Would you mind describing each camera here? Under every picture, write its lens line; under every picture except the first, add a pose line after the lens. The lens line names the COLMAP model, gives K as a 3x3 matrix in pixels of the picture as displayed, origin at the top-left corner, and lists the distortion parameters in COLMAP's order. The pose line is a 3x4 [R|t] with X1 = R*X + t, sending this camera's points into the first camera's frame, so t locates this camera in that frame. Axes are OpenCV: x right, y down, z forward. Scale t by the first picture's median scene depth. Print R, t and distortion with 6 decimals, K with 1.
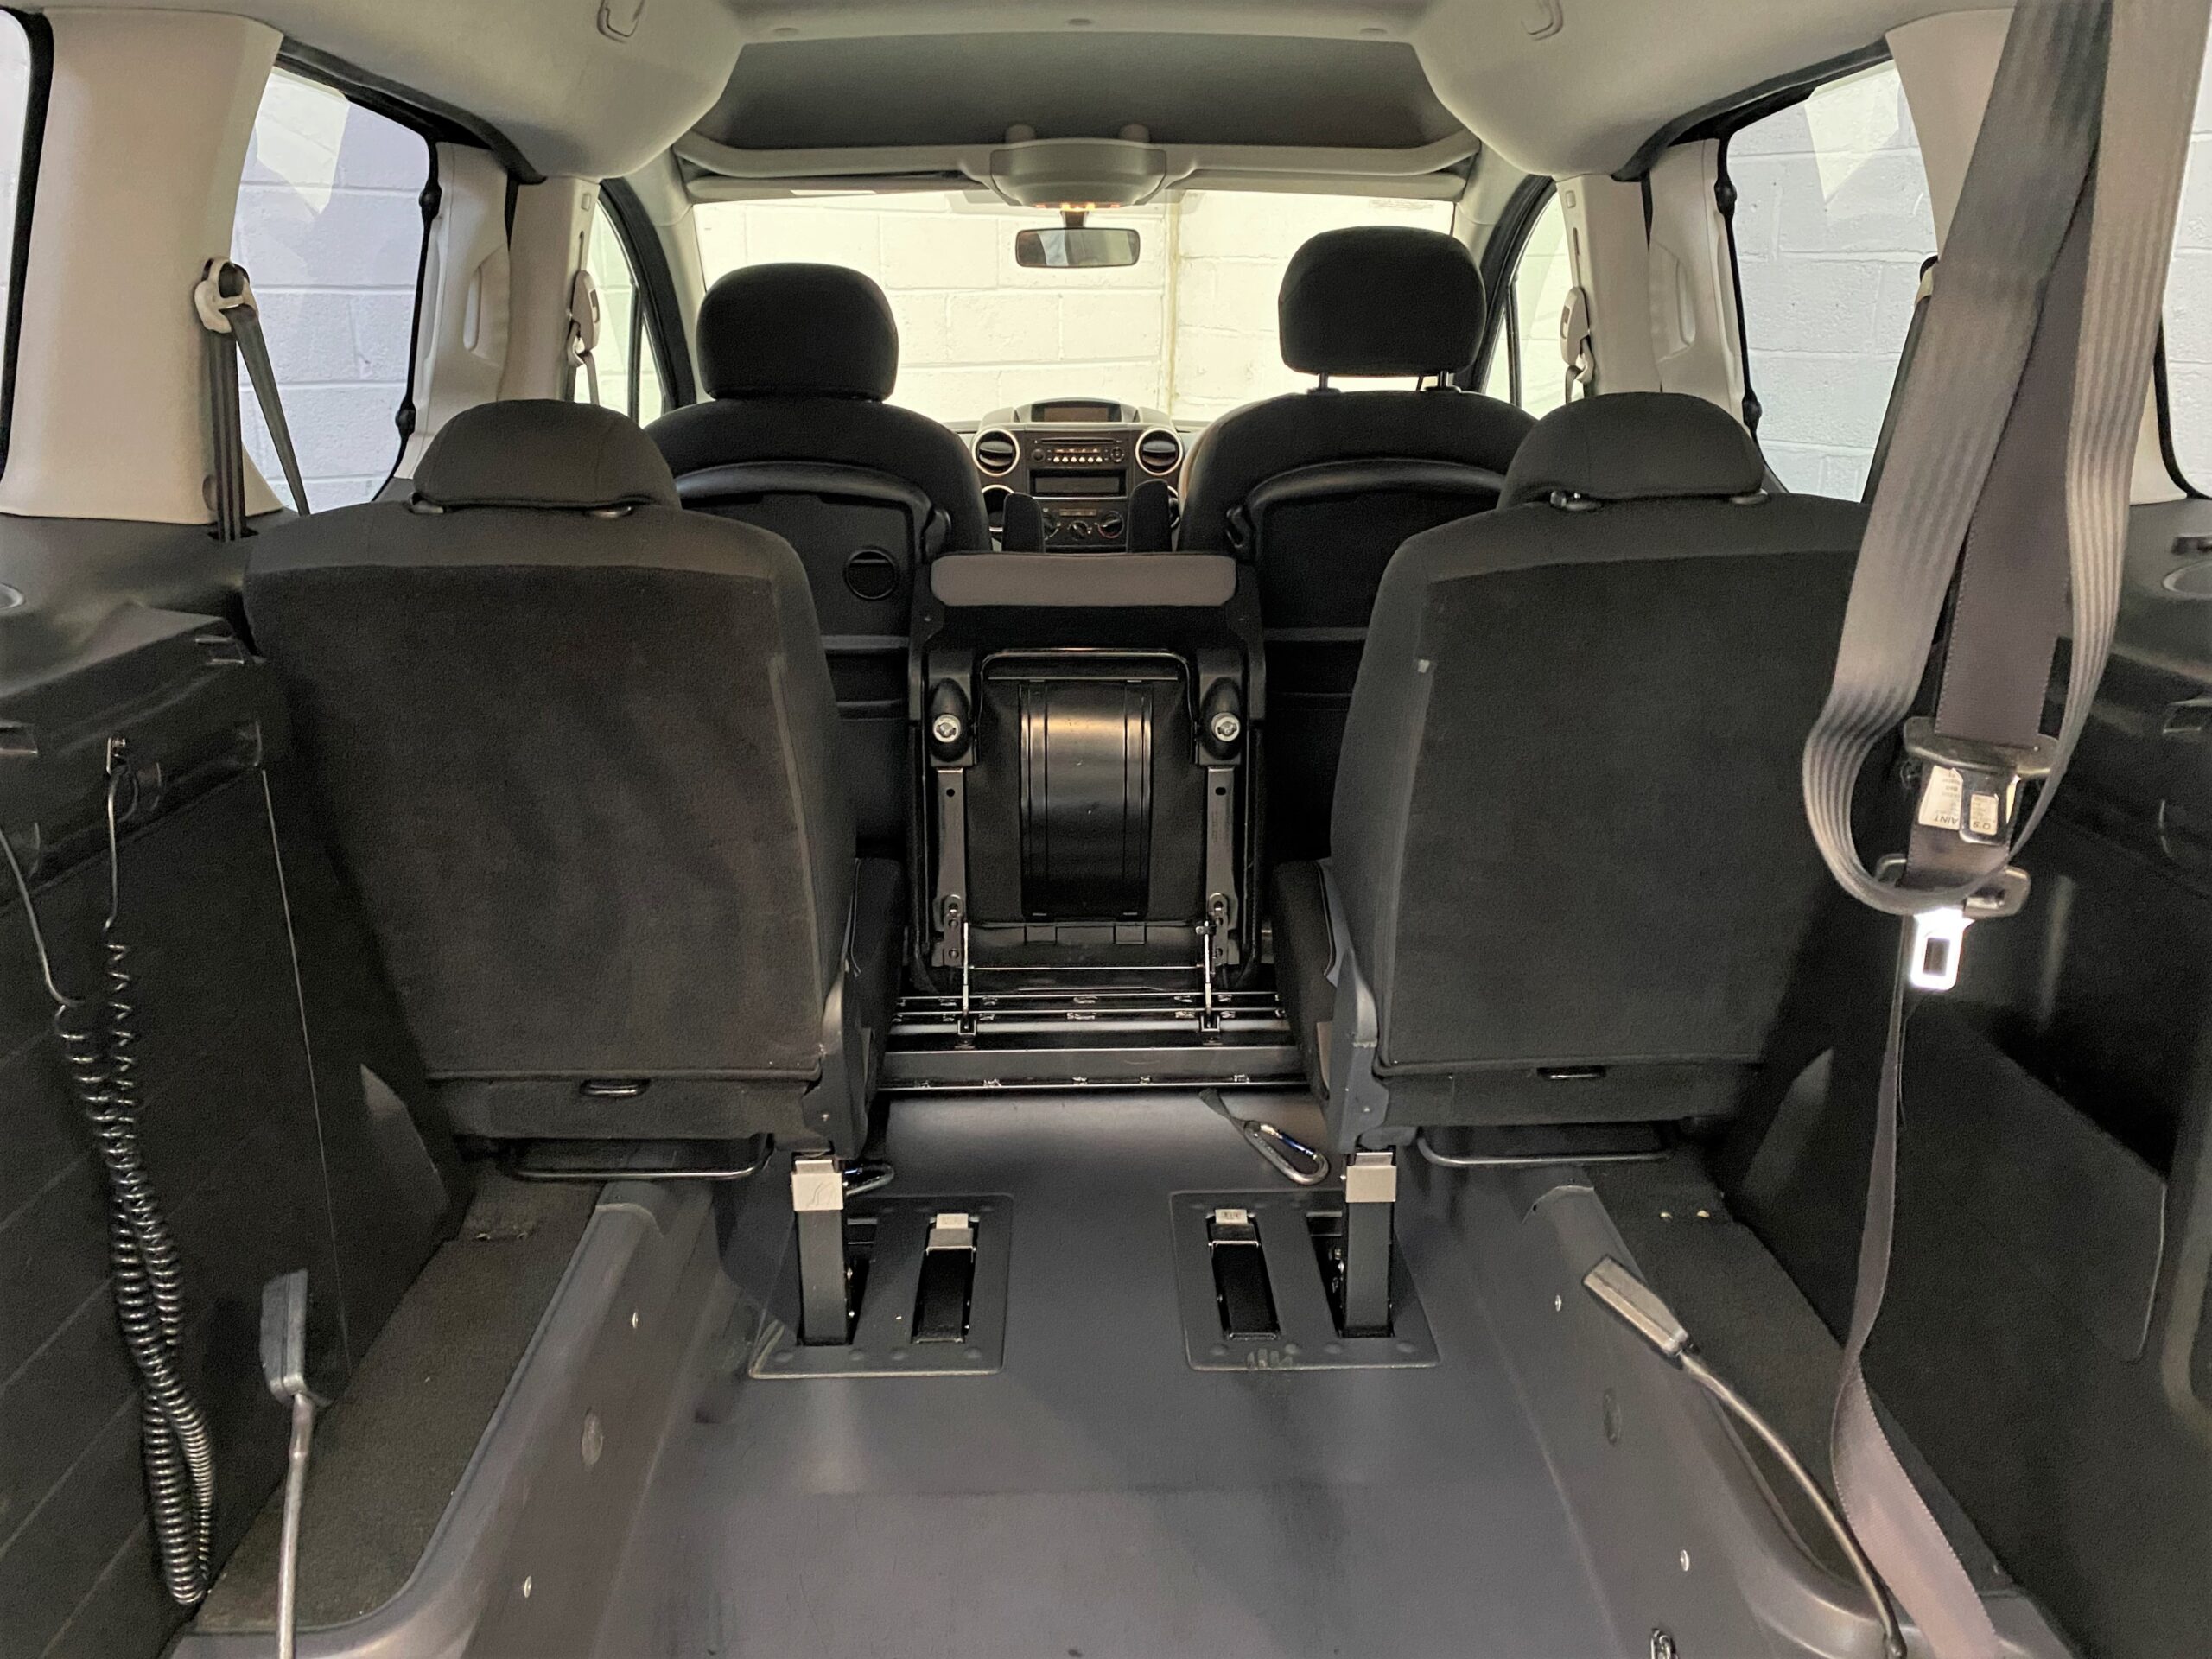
lens RADIAL K [[1684.0, 0, 1087.4], [0, 1684.0, 818.5], [0, 0, 1]] dist [0.005291, -0.000993]
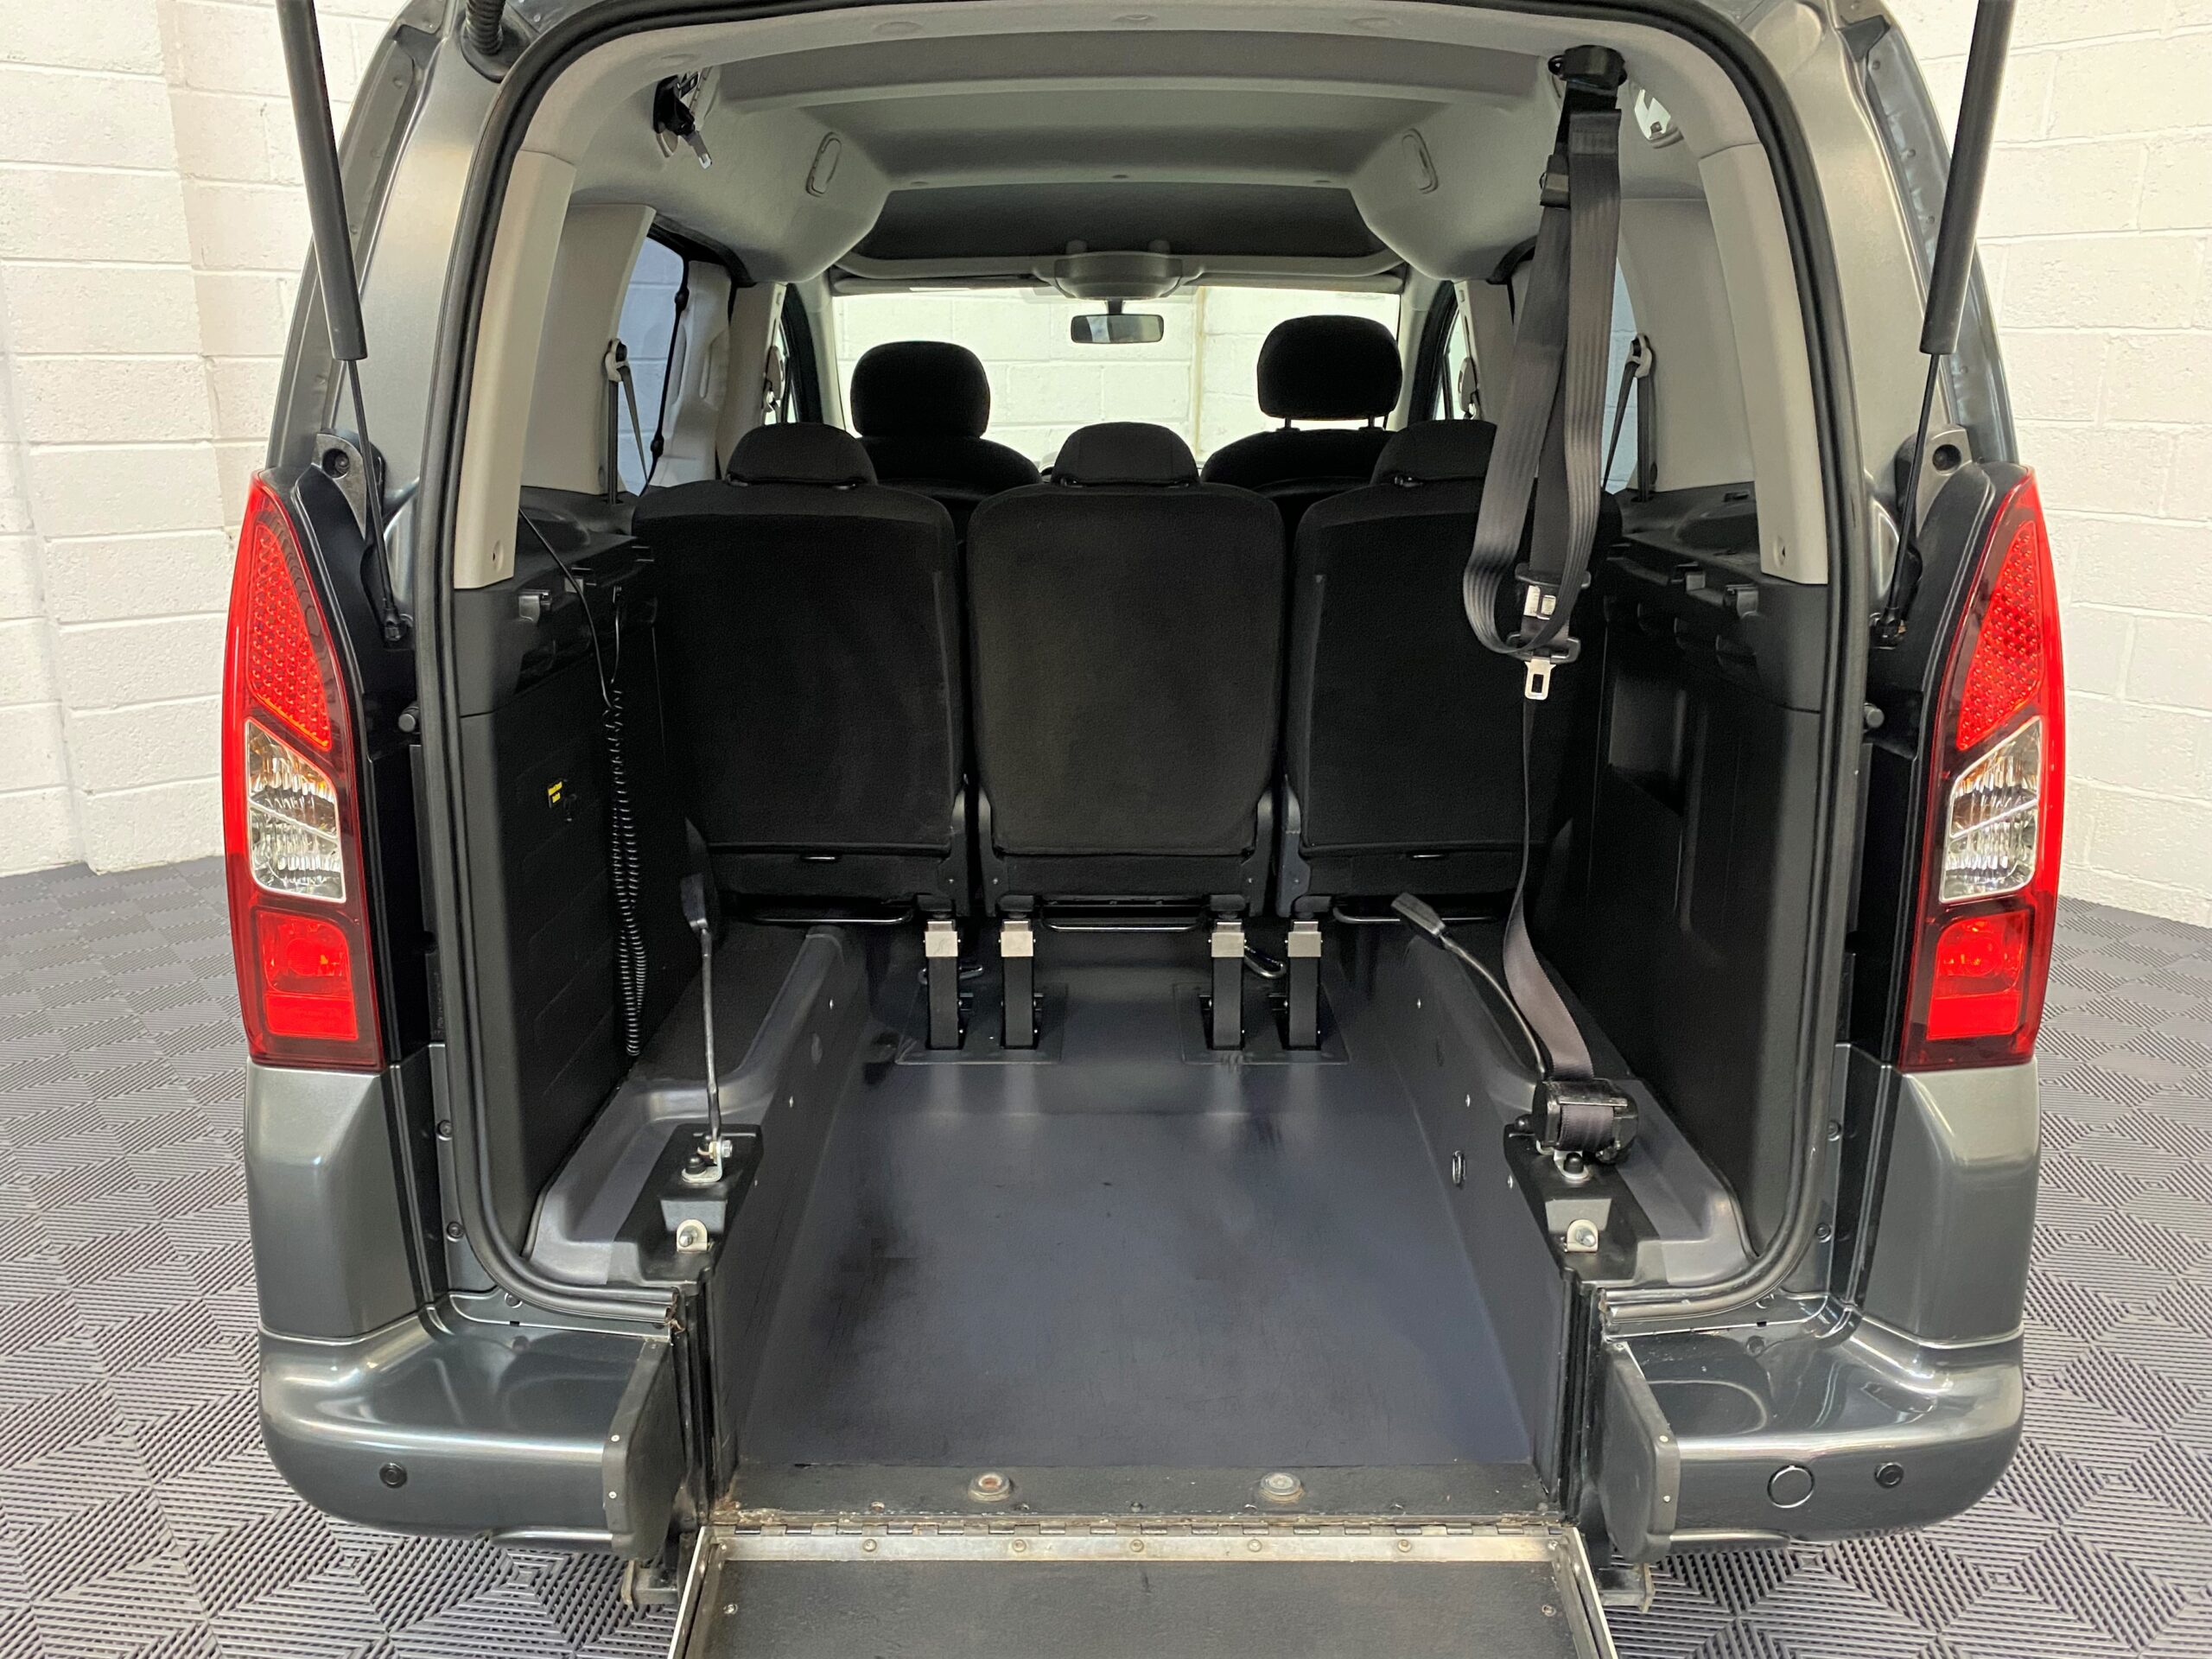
lens RADIAL K [[1645.7, 0, 1079.5], [0, 1645.7, 835.9], [0, 0, 1]] dist [0.008771, -0.001283]
pose [[0.999601, 0.008001, -0.027106, 0.004724], [-0.008665, 0.999663, -0.024488, 0.153774], [0.026901, 0.024713, 0.999333, -0.476543]]
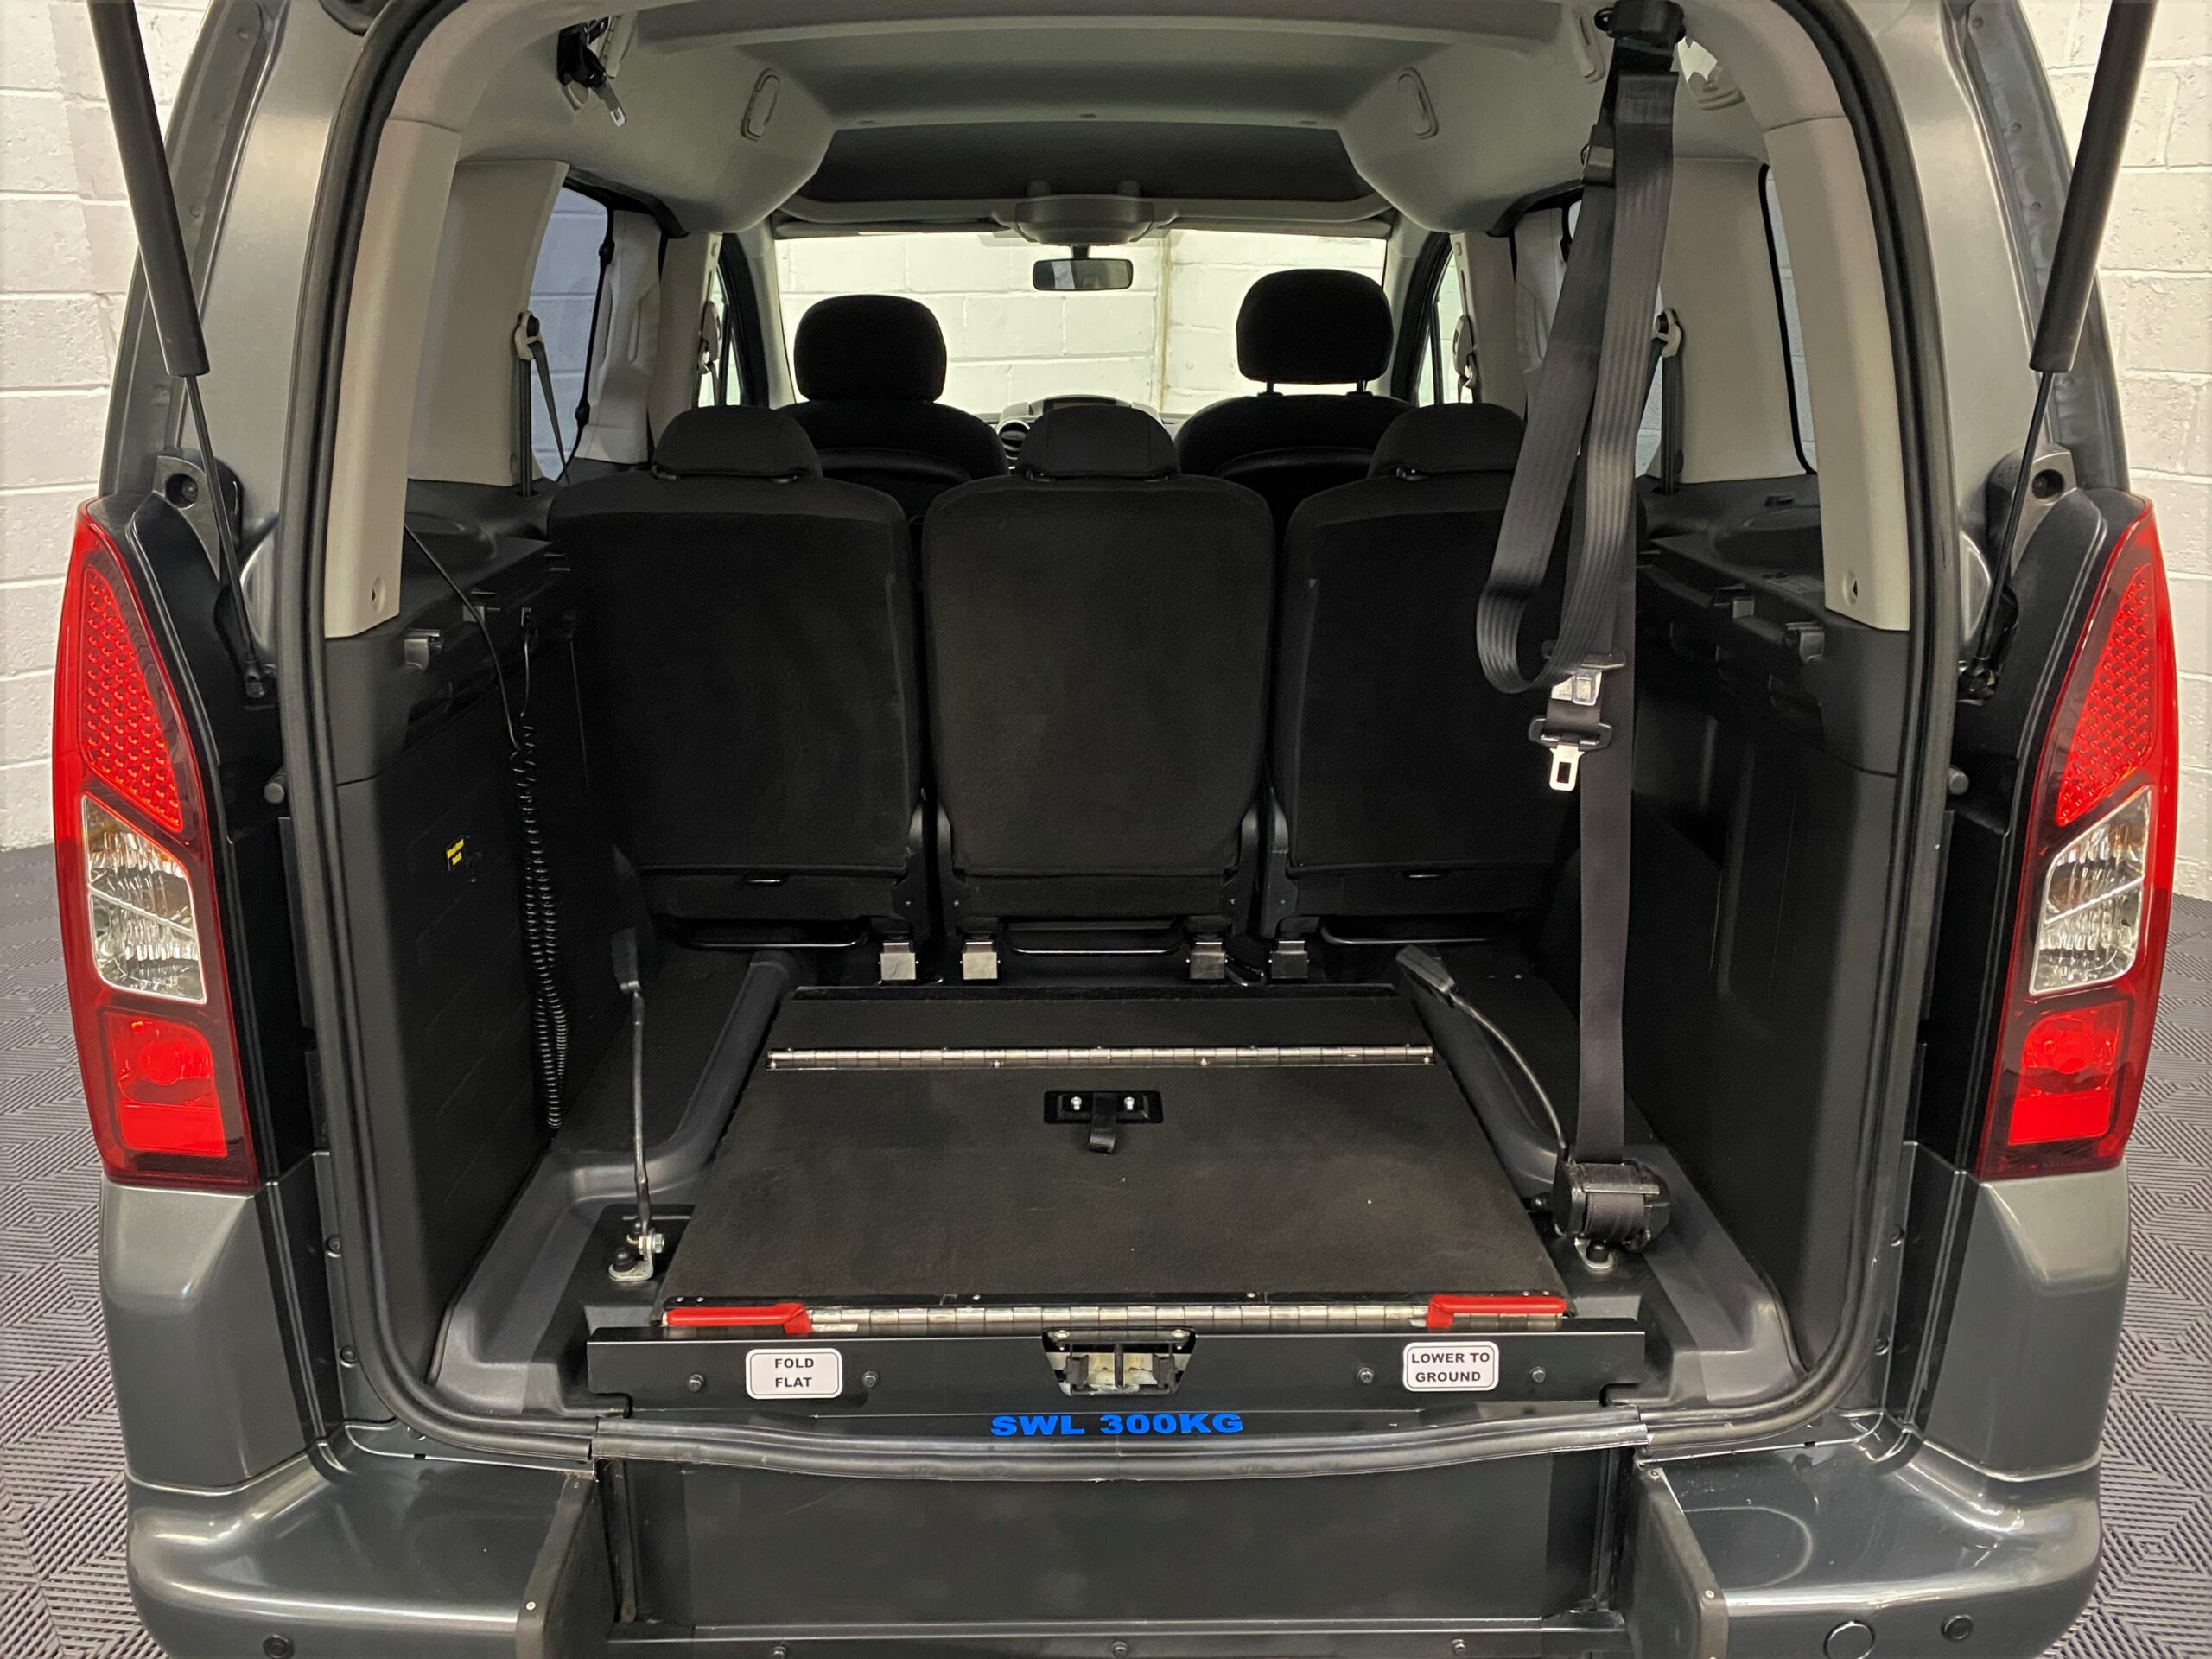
lens RADIAL K [[1660.4, 0, 1067.9], [0, 1660.4, 841.1], [0, 0, 1]] dist [0.006850, 0.001091]
pose [[0.999939, 0.005427, -0.009639, -0.004552], [-0.005202, 0.999716, 0.023250, 0.080740], [0.009762, -0.023199, 0.999683, -0.376712]]
